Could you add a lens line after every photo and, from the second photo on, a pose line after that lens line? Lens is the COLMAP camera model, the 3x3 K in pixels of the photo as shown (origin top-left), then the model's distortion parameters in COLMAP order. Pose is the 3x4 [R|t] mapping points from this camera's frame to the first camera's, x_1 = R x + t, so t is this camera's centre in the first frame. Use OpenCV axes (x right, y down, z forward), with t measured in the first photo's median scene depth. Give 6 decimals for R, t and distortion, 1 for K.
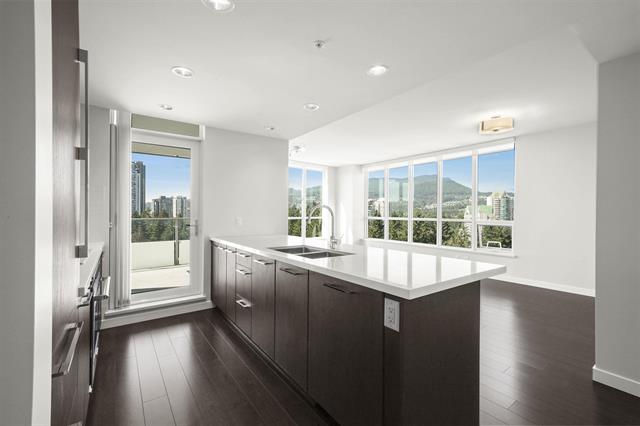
lens RADIAL K [[279.0, 0, 319.2], [0, 279.0, 213.4], [0, 0, 1]] dist [-0.000815, -0.000063]
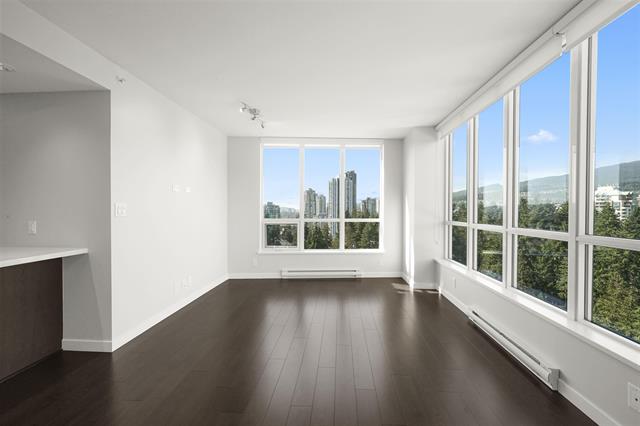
lens RADIAL K [[259.1, 0, 322.5], [0, 259.1, 215.8], [0, 0, 1]] dist [0.000754, -0.000152]
pose [[0.765566, 0.012457, -0.643237, 0.274295], [-0.002623, 0.999865, 0.016243, -0.004016], [0.643352, -0.010748, 0.765495, 0.412027]]
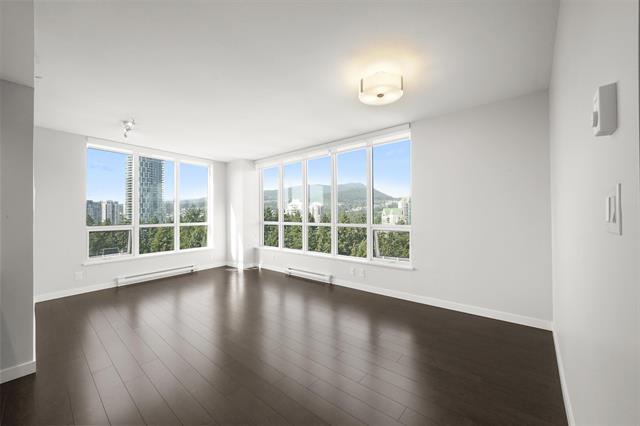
lens RADIAL K [[250.0, 0, 320.8], [0, 250.0, 211.0], [0, 0, 1]] dist [-0.019676, -0.000127]
pose [[0.971808, -0.008041, 0.235637, 0.148108], [0.012924, 0.999732, -0.019183, -0.002261], [-0.235420, 0.021688, 0.971652, 0.192838]]
